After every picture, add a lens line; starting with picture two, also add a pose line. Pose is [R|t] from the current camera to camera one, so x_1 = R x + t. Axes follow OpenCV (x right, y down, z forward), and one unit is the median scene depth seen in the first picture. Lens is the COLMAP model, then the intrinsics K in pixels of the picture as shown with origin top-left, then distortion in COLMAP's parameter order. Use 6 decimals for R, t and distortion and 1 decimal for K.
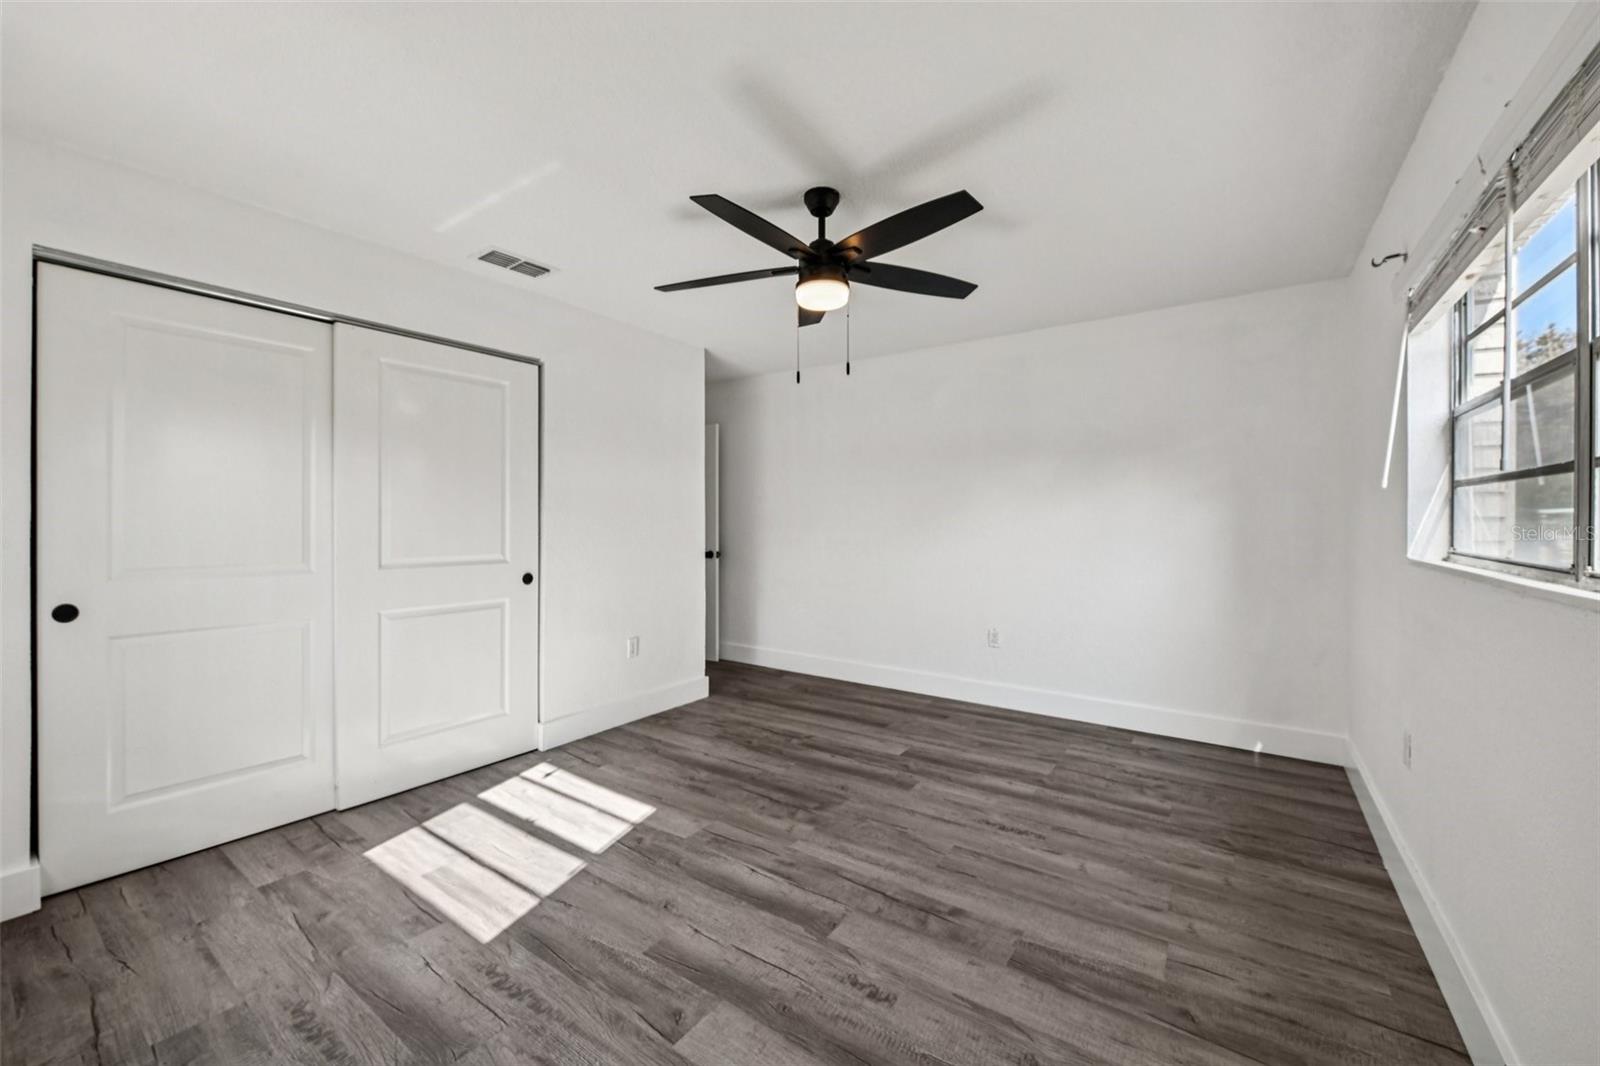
lens RADIAL K [[646.0, 0, 796.7], [0, 646.0, 524.1], [0, 0, 1]] dist [-0.008437, -0.004272]
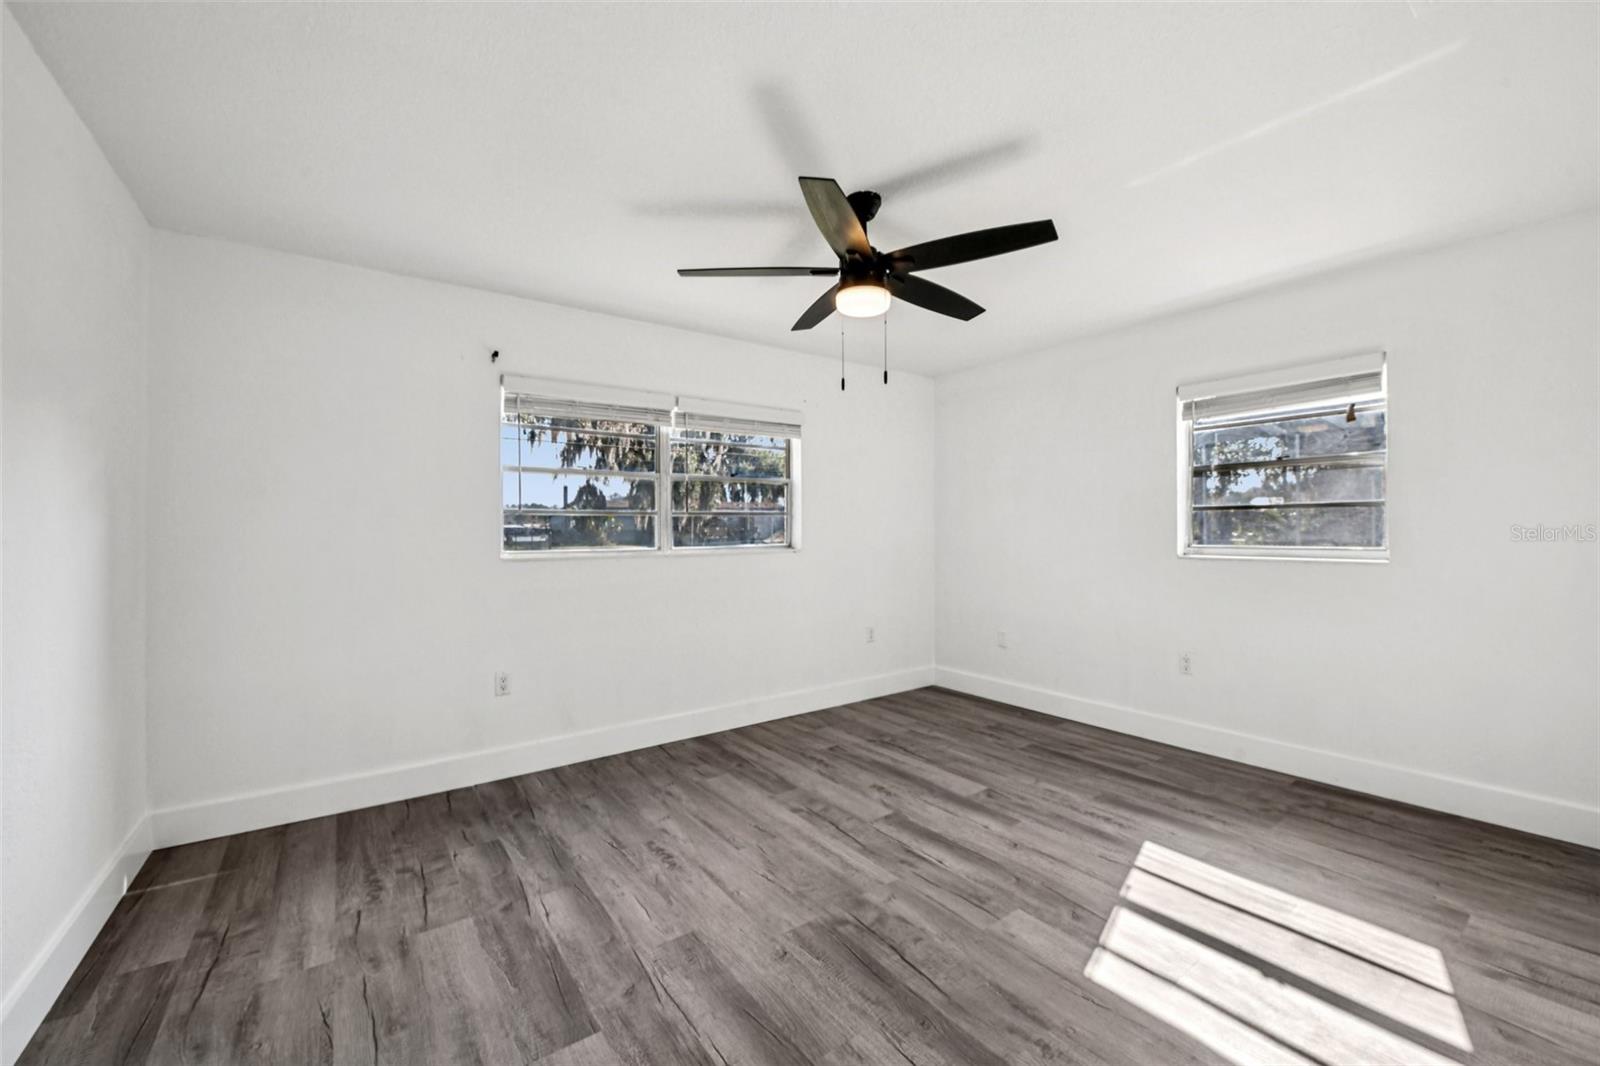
lens RADIAL K [[646.0, 0, 798.1], [0, 646.0, 531.5], [0, 0, 1]] dist [-0.008437, -0.004272]
pose [[-0.944250, 0.003538, 0.329210, -0.184443], [0.004808, 0.999984, 0.003044, -0.009184], [-0.329194, 0.004457, -0.944252, 1.940610]]
